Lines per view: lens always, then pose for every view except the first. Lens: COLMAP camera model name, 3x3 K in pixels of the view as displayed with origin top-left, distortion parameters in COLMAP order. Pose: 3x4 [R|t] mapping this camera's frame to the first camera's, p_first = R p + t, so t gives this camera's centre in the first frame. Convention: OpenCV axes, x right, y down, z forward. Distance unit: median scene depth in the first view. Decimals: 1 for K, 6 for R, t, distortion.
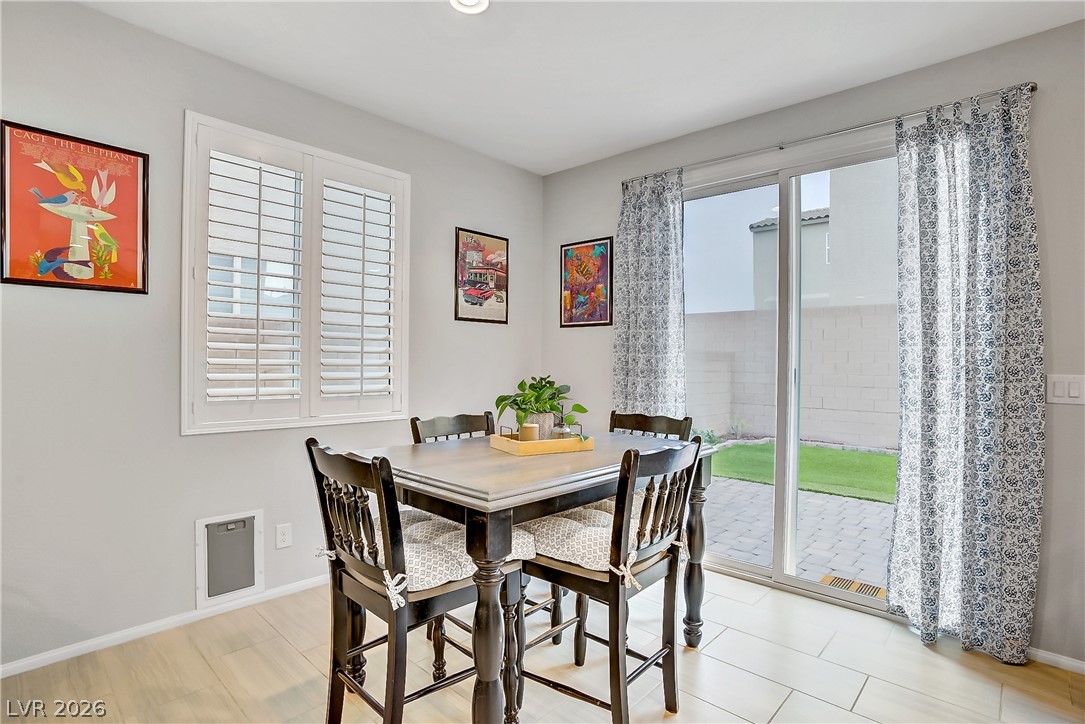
lens RADIAL K [[538.4, 0, 543.5], [0, 538.4, 363.7], [0, 0, 1]] dist [-0.067046, 0.028763]
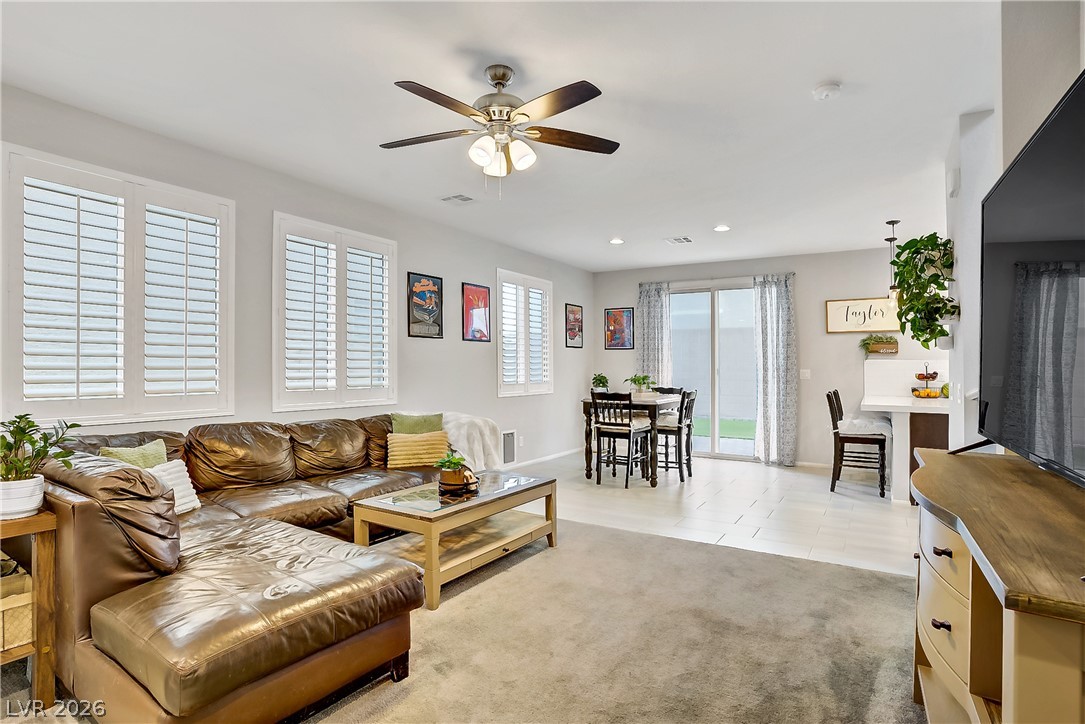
lens RADIAL K [[538.4, 0, 540.0], [0, 538.4, 356.6], [0, 0, 1]] dist [-0.067046, 0.028763]
pose [[0.983984, -0.005643, 0.178167, -0.725834], [0.009064, 0.999790, -0.018393, -0.007911], [-0.178026, 0.019713, 0.983828, -1.208332]]
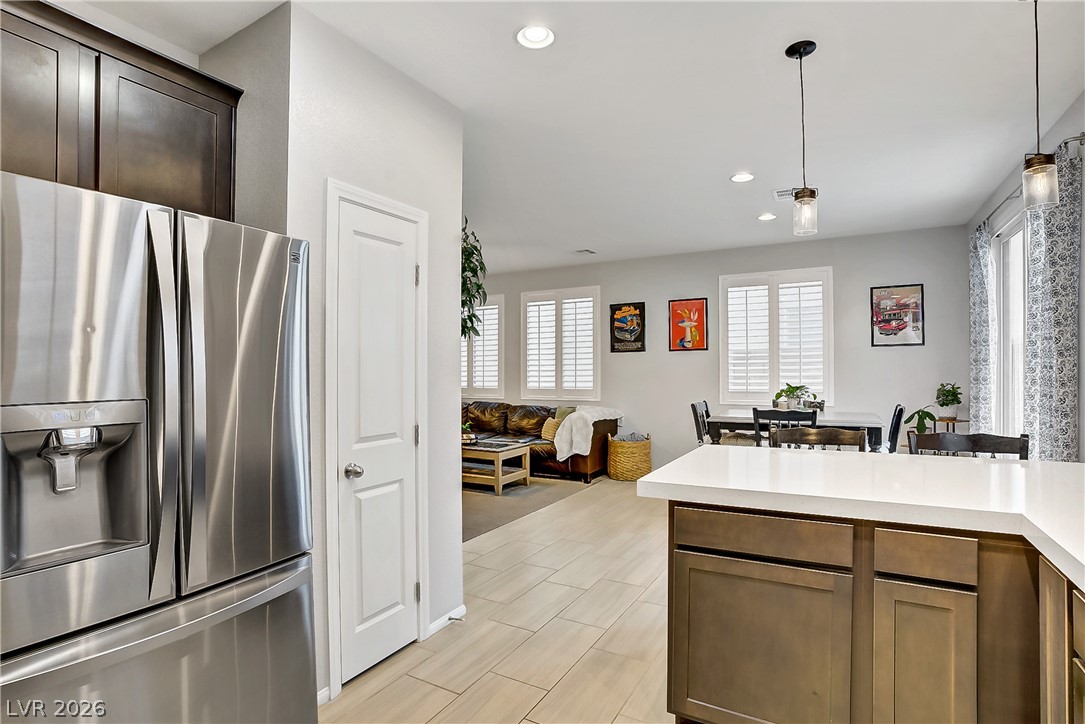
lens RADIAL K [[538.4, 0, 548.6], [0, 538.4, 365.0], [0, 0, 1]] dist [-0.067046, 0.028763]
pose [[0.235893, -0.027400, -0.971393, 1.242855], [0.008769, 0.999622, -0.026067, 0.004657], [0.971740, -0.002369, 0.236044, -0.318589]]
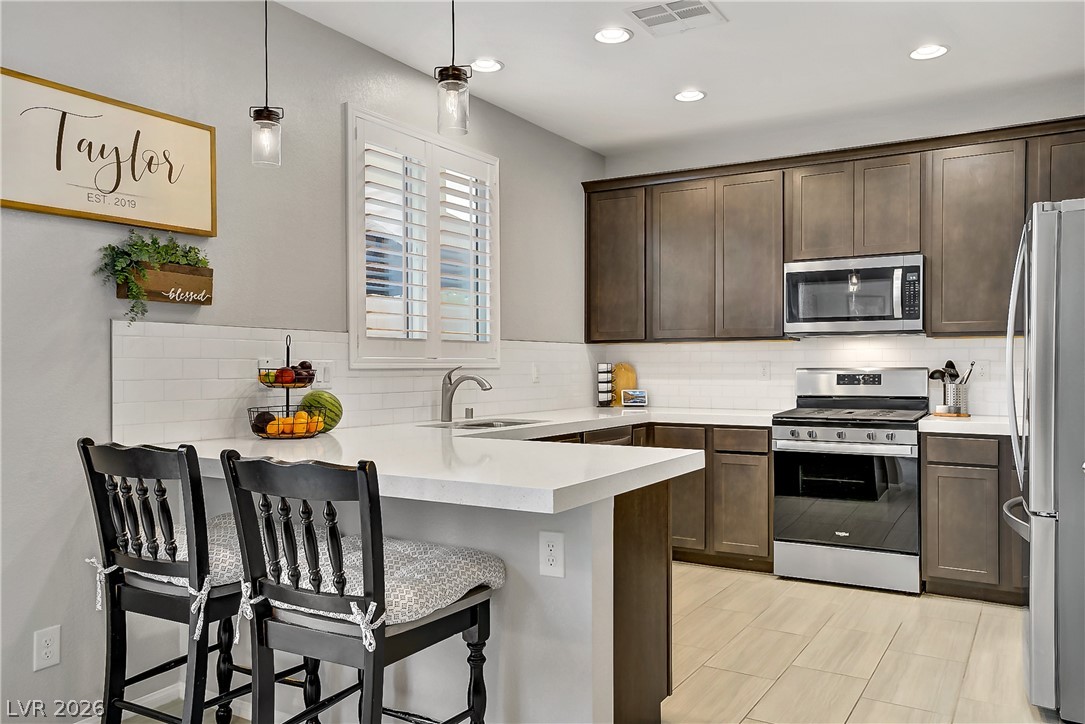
lens RADIAL K [[837.9, 0, 547.6], [0, 837.9, 364.2], [0, 0, 1]] dist [0.008399, 0.024626]
pose [[-0.197834, -0.015361, 0.980115, -0.129978], [0.000656, 0.999875, 0.015803, 0.010450], [-0.980235, 0.003769, -0.197799, 0.259007]]
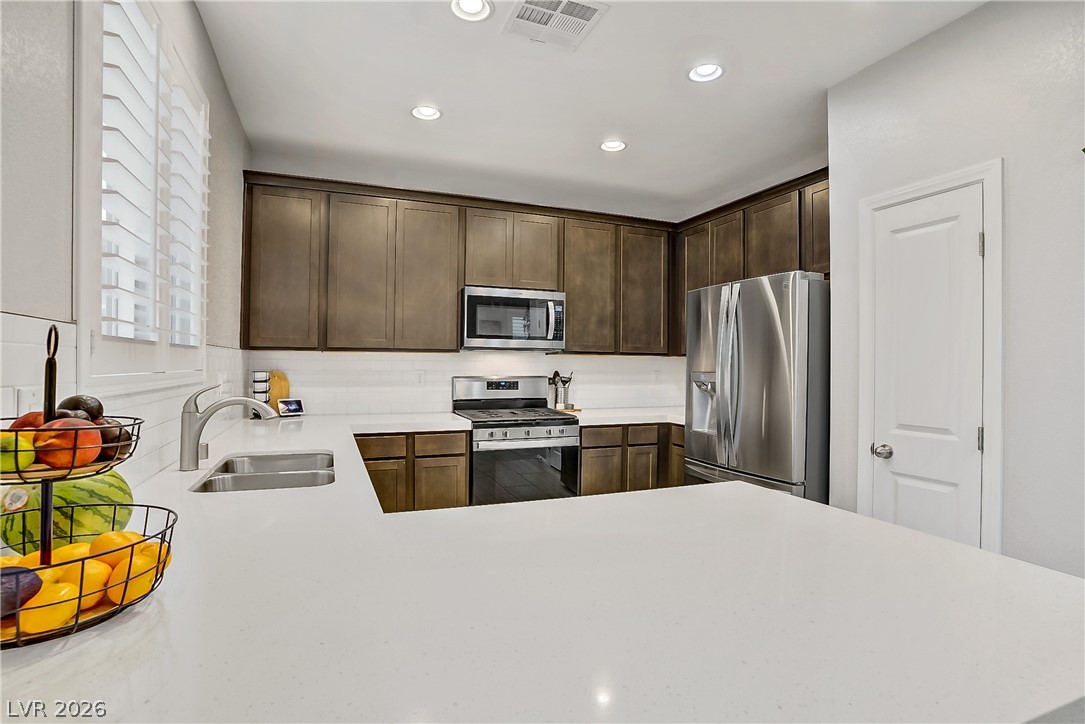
lens RADIAL K [[538.4, 0, 541.8], [0, 538.4, 366.9], [0, 0, 1]] dist [-0.067046, 0.028763]
pose [[-0.898135, -0.028011, 0.438826, 0.649429], [-0.023522, 0.999601, 0.015664, -0.001551], [-0.439090, 0.003746, -0.898435, 0.479286]]
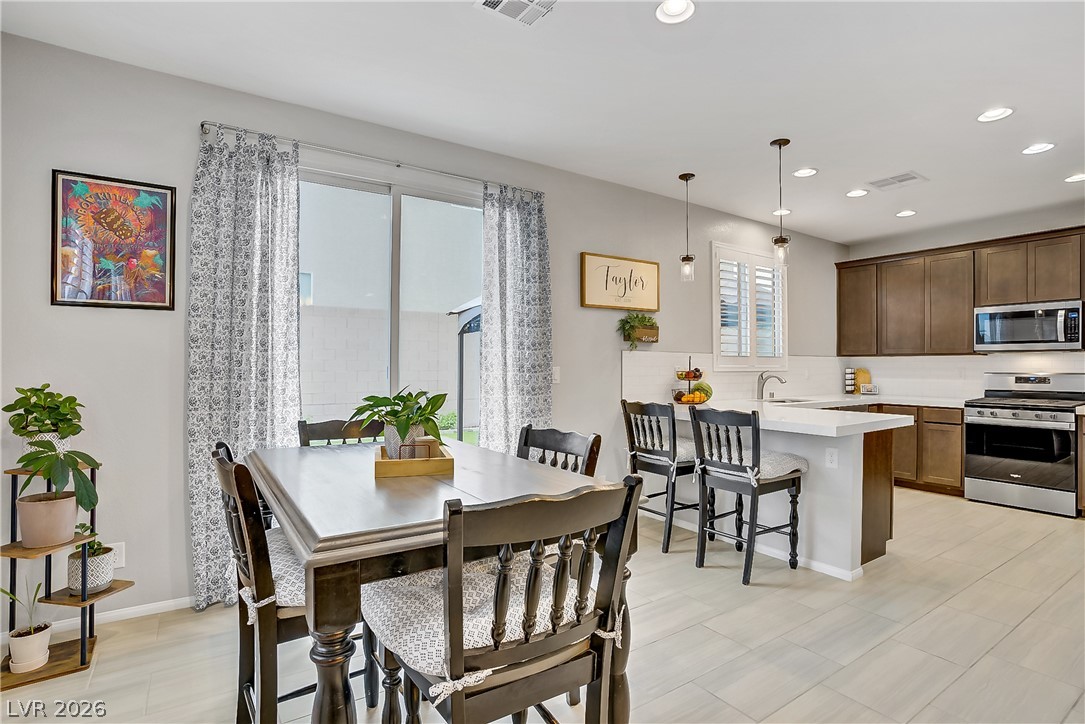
lens RADIAL K [[538.4, 0, 545.4], [0, 538.4, 364.1], [0, 0, 1]] dist [-0.067046, 0.028763]
pose [[0.237677, -0.013715, 0.971247, -0.518611], [0.002966, 0.999906, 0.013394, -0.007455], [-0.971340, -0.000303, 0.237696, 0.401182]]
